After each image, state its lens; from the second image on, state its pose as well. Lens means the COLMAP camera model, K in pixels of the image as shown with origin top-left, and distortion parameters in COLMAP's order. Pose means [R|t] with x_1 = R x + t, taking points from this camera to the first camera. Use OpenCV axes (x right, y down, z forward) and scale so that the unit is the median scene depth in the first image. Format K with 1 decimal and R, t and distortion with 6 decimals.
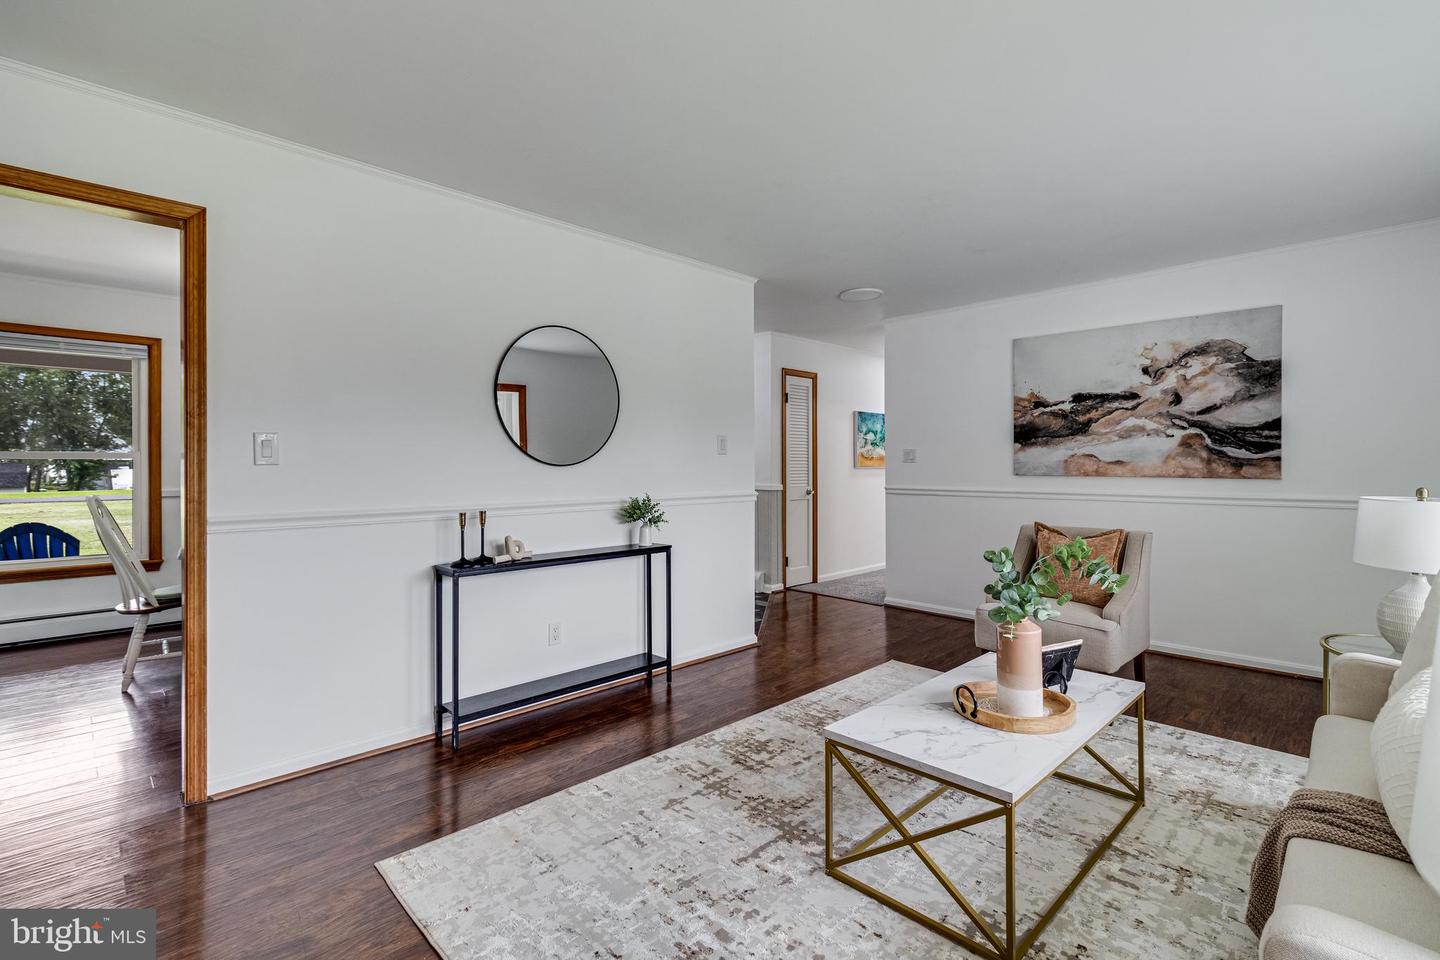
lens RADIAL K [[664.7, 0, 710.3], [0, 664.7, 470.0], [0, 0, 1]] dist [0.000252, 0.001305]
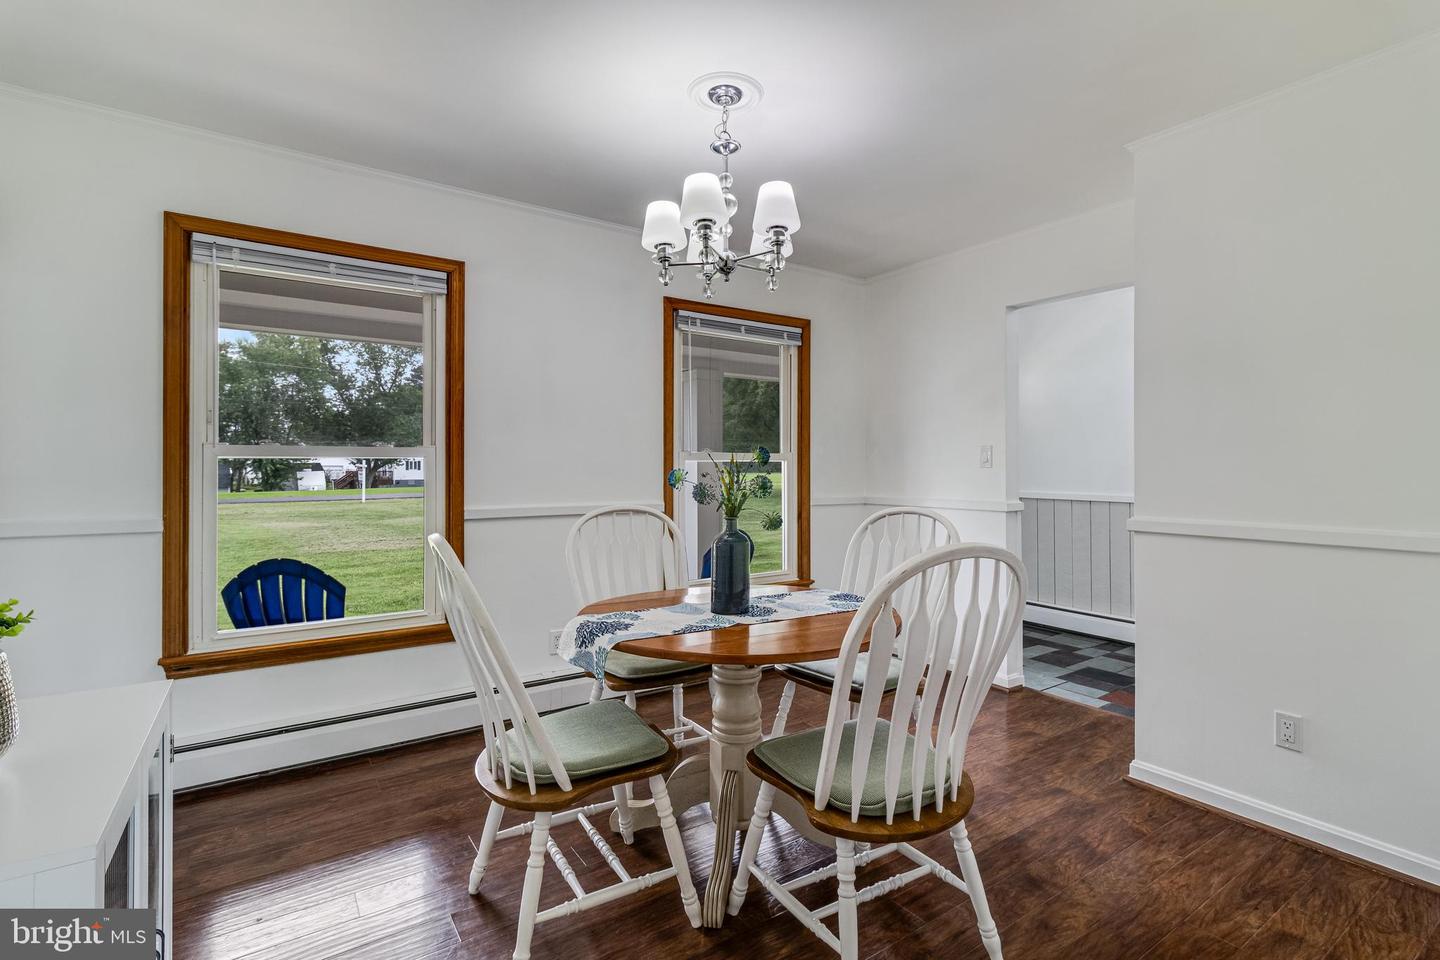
lens RADIAL K [[664.7, 0, 710.3], [0, 664.7, 470.0], [0, 0, 1]] dist [0.000252, 0.001305]
pose [[0.985603, 0.005854, -0.168976, -0.282083], [-0.007264, 0.999944, -0.007728, -0.001062], [0.168921, 0.008844, 0.985590, 0.246523]]
